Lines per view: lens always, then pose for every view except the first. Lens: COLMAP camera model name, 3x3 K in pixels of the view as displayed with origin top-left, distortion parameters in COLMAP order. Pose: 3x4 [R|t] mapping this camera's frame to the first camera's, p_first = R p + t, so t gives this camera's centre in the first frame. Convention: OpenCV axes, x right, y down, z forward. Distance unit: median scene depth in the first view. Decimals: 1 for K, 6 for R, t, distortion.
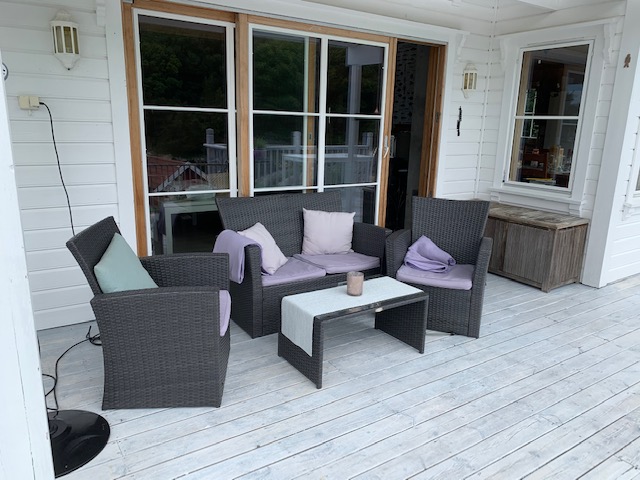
lens RADIAL K [[488.5, 0, 320.6], [0, 488.5, 239.8], [0, 0, 1]] dist [0.004063, 0.001525]
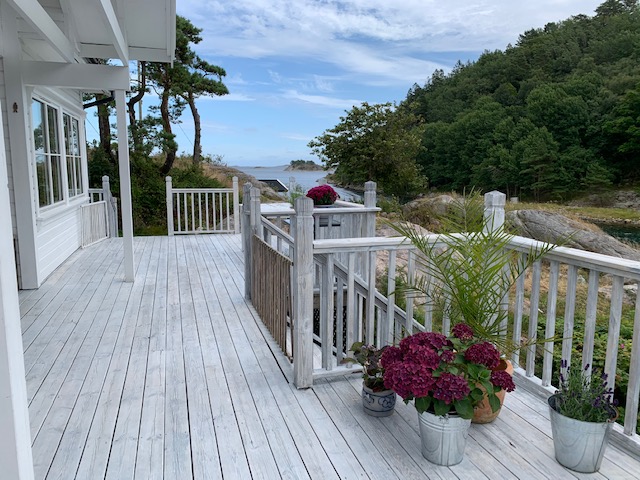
lens RADIAL K [[488.5, 0, 320.2], [0, 488.5, 239.3], [0, 0, 1]] dist [0.004063, 0.001525]
pose [[0.287857, -0.165896, 0.943195, -0.592077], [0.225584, 0.968914, 0.101573, 0.023851], [-0.930726, 0.183531, 0.316332, -0.114325]]
